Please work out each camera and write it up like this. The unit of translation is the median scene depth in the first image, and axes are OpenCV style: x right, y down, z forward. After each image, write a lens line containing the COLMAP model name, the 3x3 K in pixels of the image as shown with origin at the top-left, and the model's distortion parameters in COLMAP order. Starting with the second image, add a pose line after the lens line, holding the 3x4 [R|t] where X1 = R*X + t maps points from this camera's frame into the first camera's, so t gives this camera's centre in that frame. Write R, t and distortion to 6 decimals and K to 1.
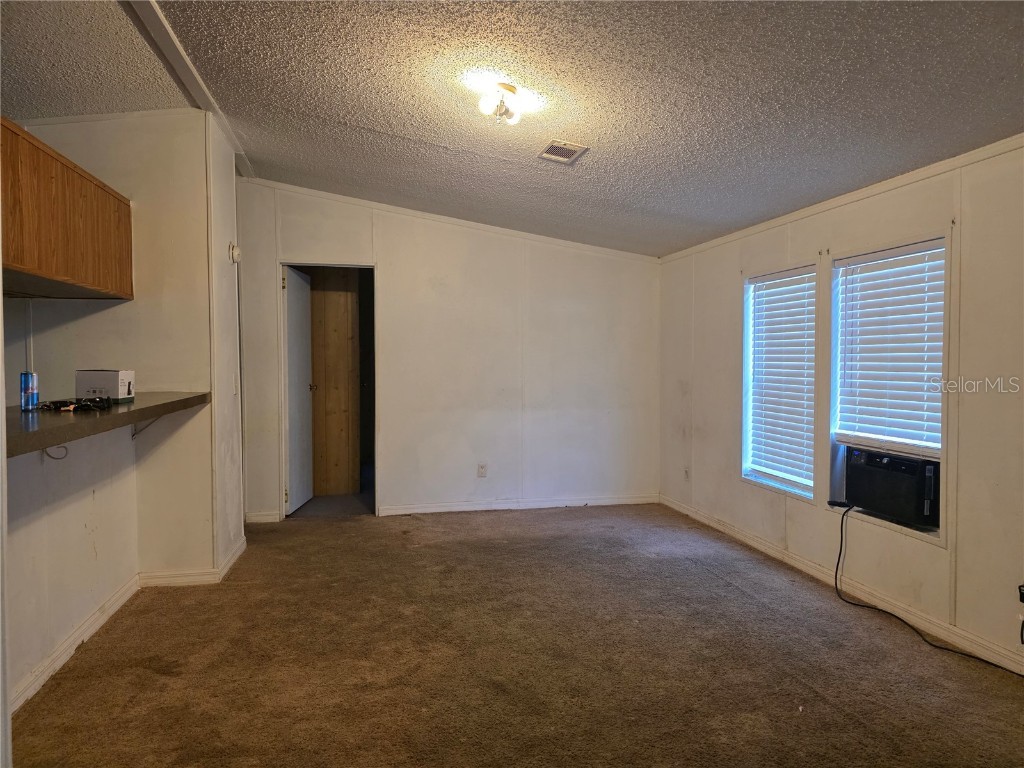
lens RADIAL K [[692.9, 0, 512.0], [0, 692.9, 384.0], [0, 0, 1]] dist [0.059085, -0.069169]
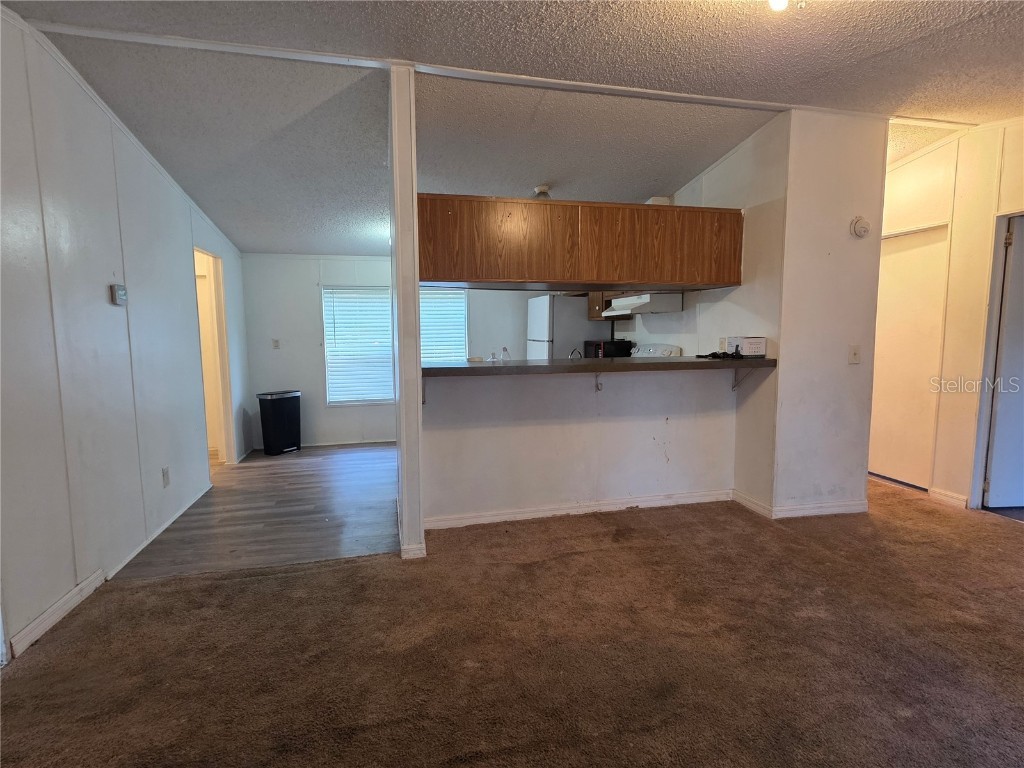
lens RADIAL K [[504.4, 0, 512.0], [0, 504.4, 384.0], [0, 0, 1]] dist [0.009792, -0.000155]
pose [[0.026839, 0.098061, -0.994818, 0.516952], [-0.032631, 0.994733, 0.097172, -0.020178], [0.999107, 0.029854, 0.029898, 0.667108]]
